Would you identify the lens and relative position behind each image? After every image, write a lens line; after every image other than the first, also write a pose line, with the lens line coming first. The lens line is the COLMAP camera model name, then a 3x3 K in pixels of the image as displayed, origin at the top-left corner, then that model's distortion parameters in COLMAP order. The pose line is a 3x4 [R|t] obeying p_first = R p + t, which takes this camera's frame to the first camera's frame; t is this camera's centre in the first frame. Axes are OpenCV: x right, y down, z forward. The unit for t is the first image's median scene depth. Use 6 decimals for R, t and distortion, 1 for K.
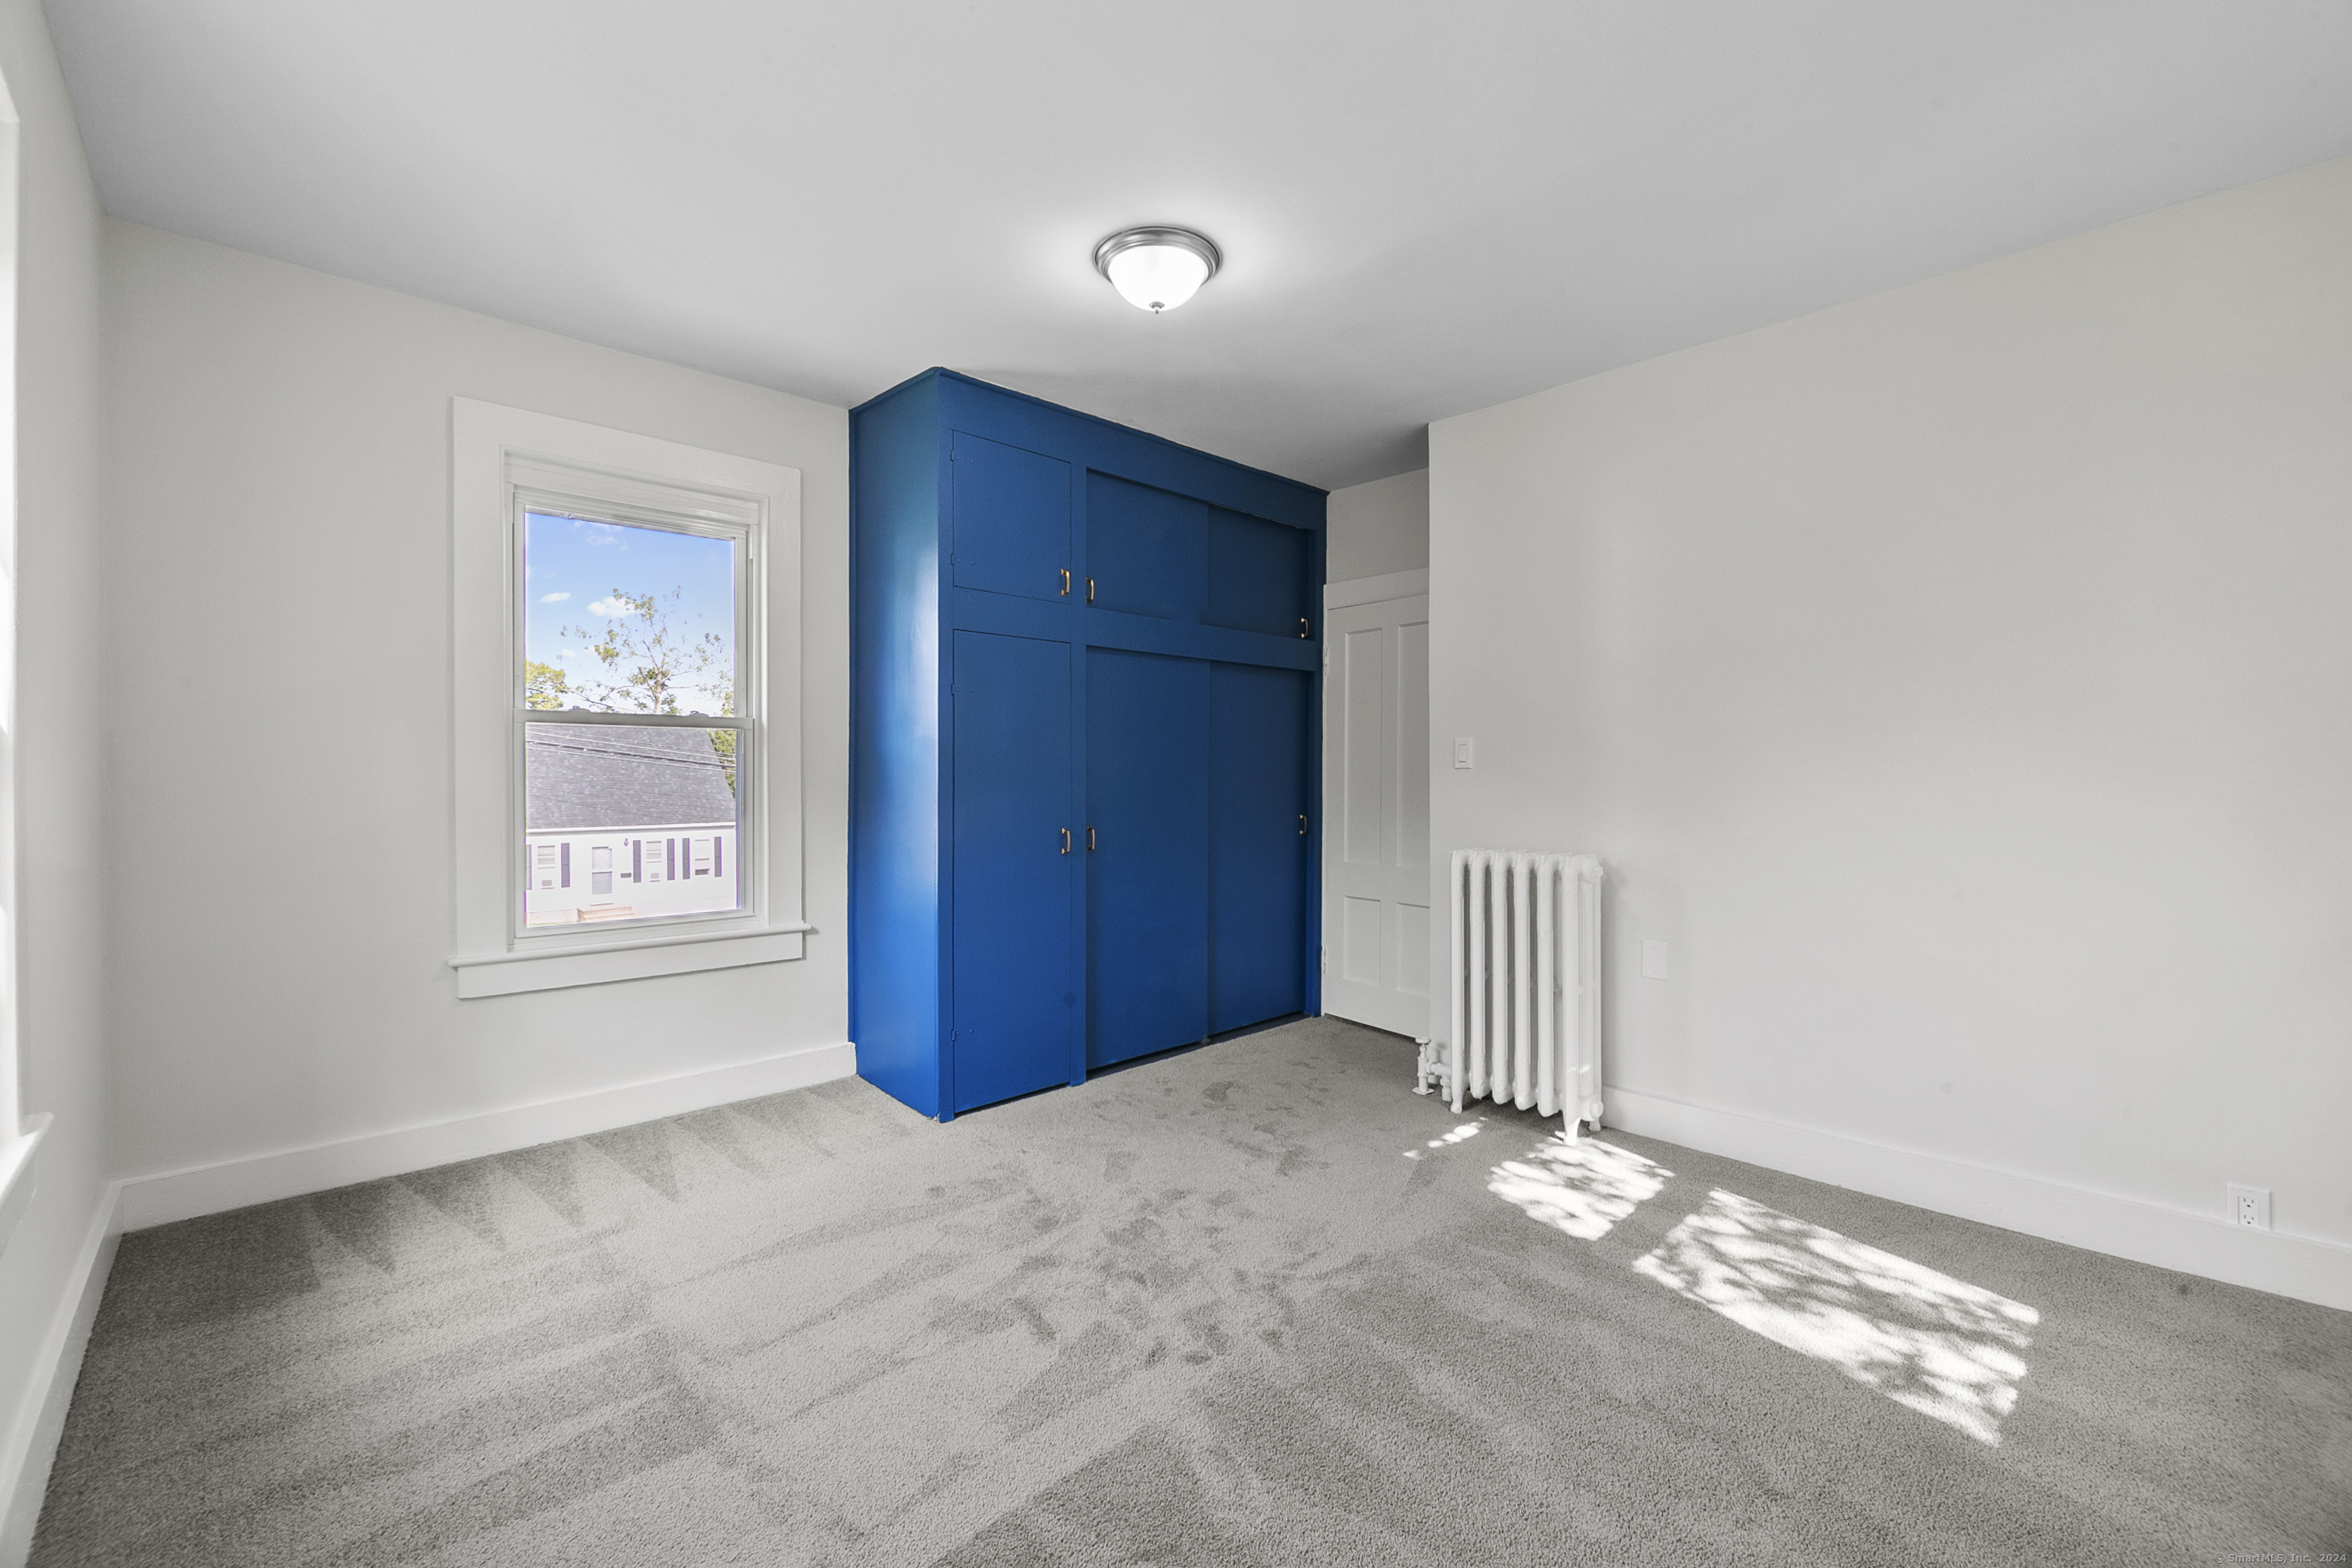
lens RADIAL K [[980.5, 0, 1162.8], [0, 980.5, 781.3], [0, 0, 1]] dist [-0.013097, -0.000433]
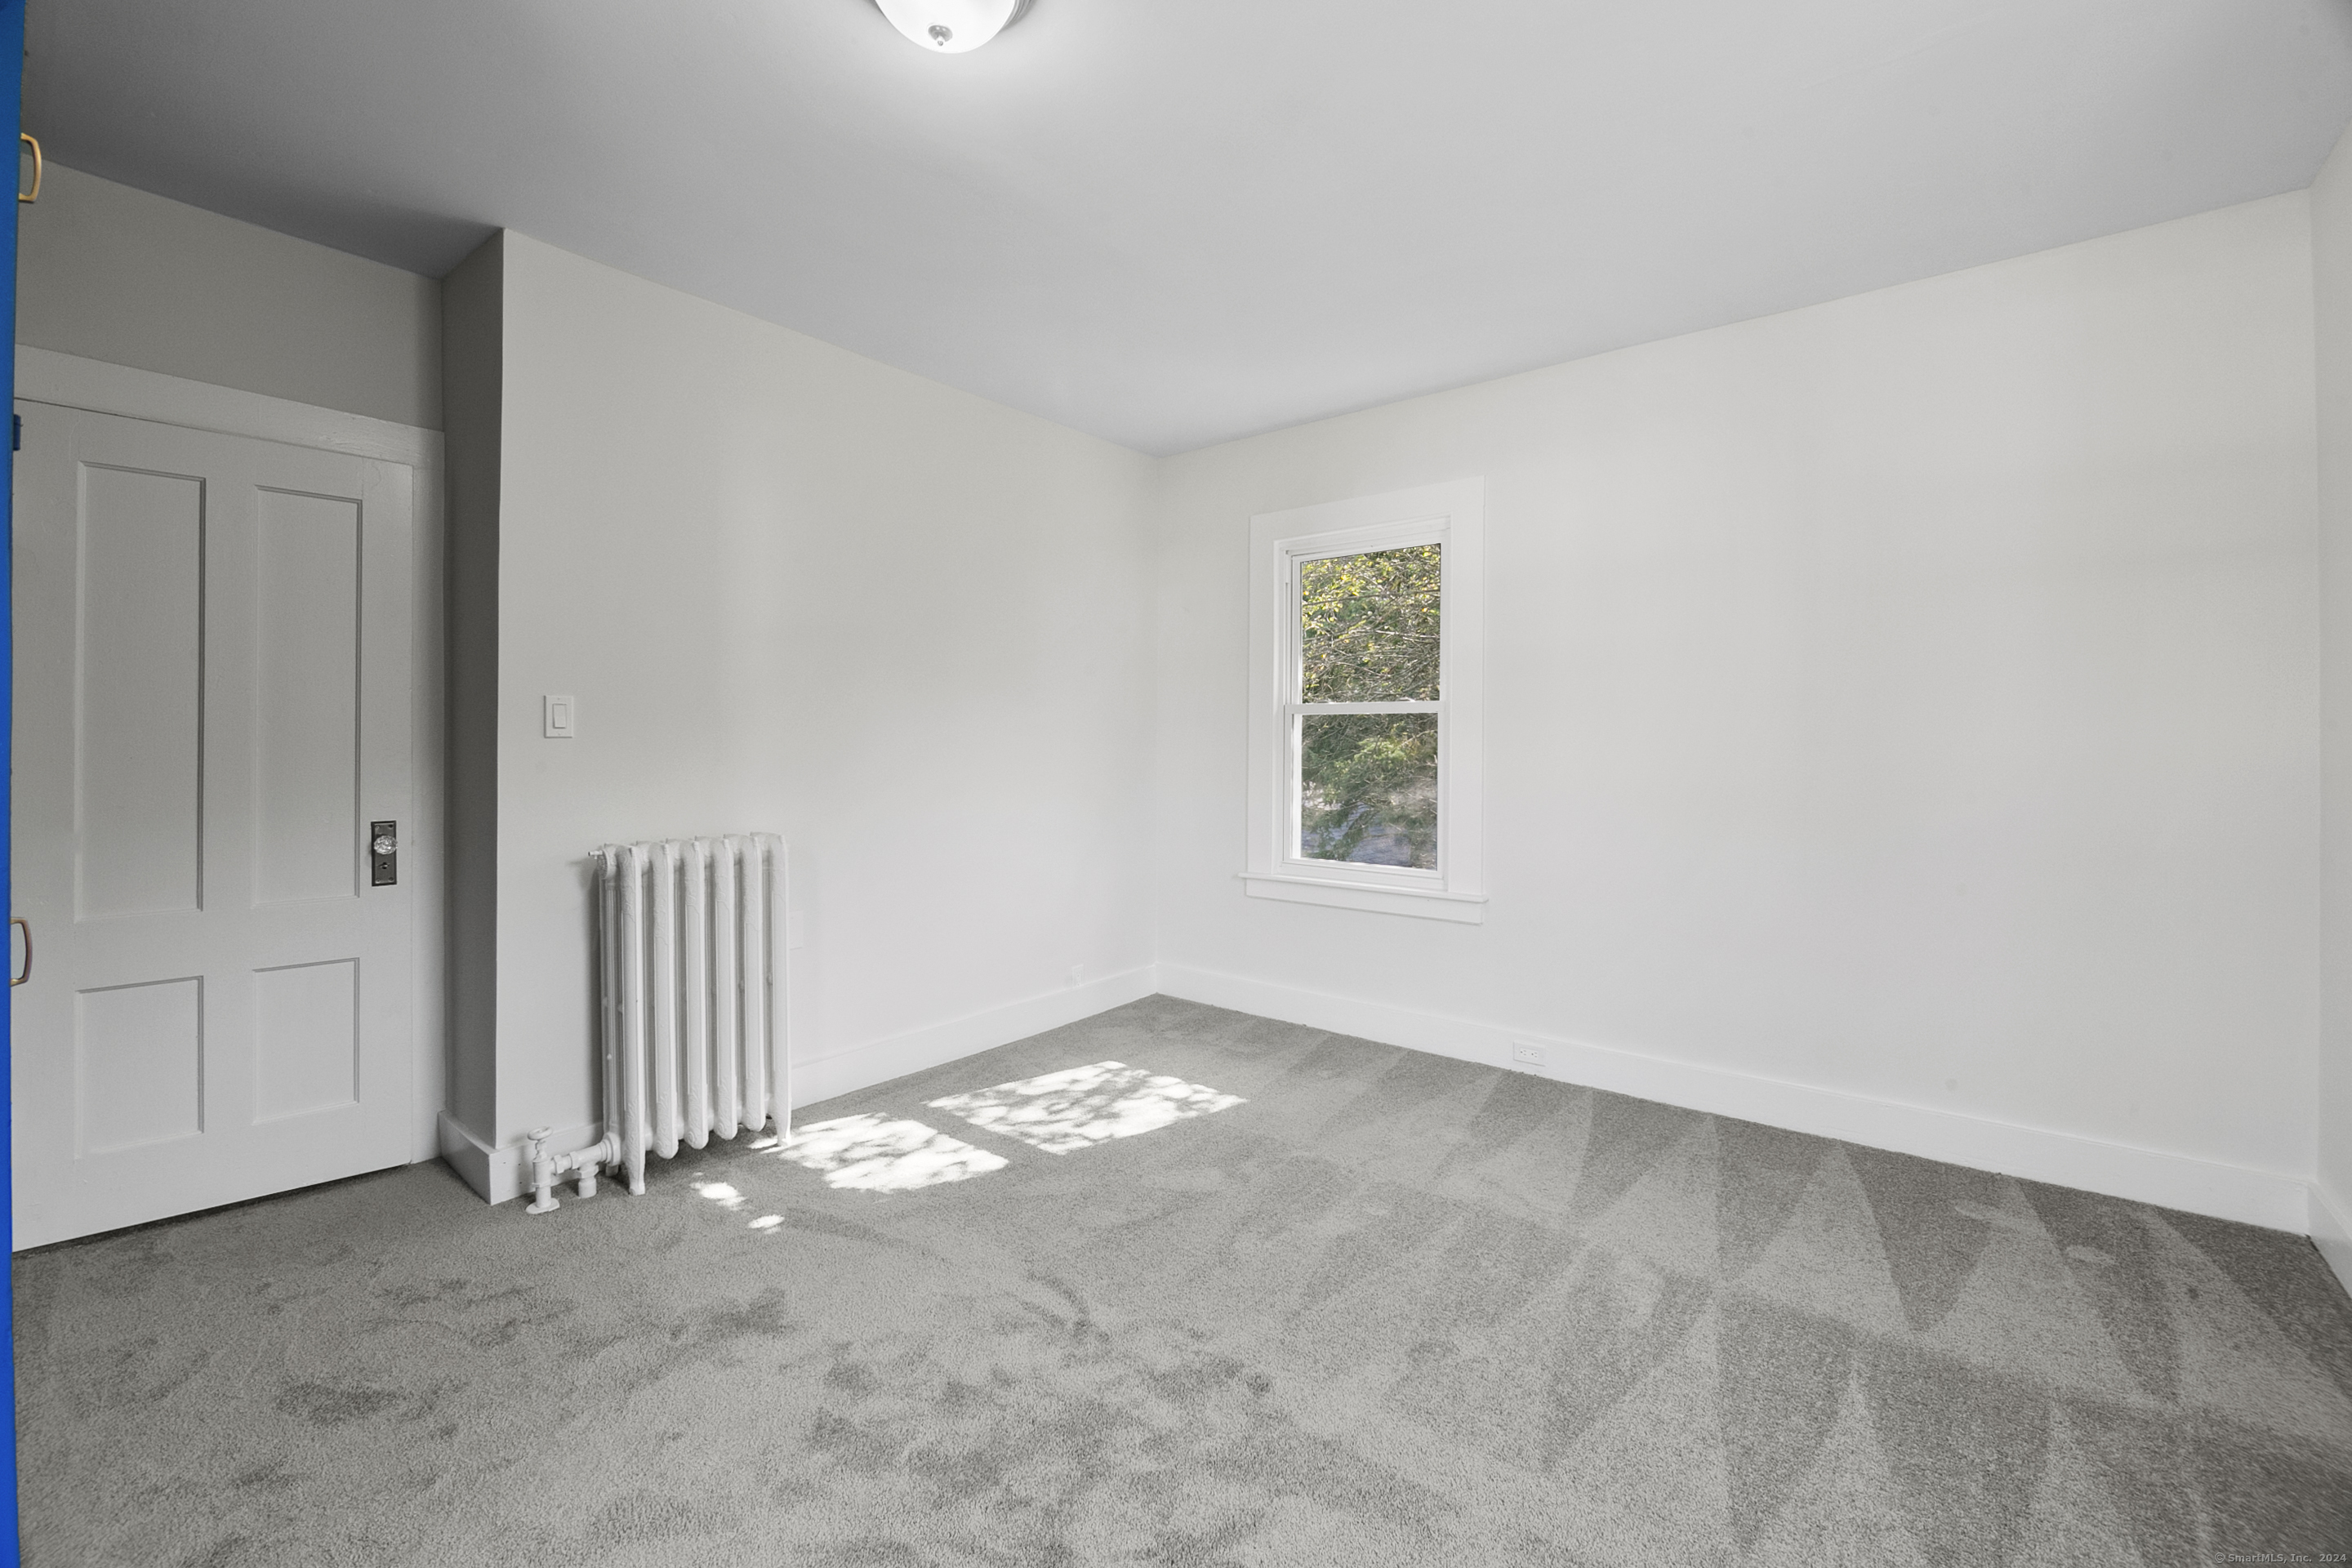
lens RADIAL K [[980.5, 0, 1160.7], [0, 980.5, 762.4], [0, 0, 1]] dist [-0.013097, -0.000433]
pose [[-0.150660, -0.018078, 0.988420, -0.699296], [-0.001191, 0.999835, 0.018106, -0.012191], [-0.988585, 0.001550, -0.150657, 1.002272]]
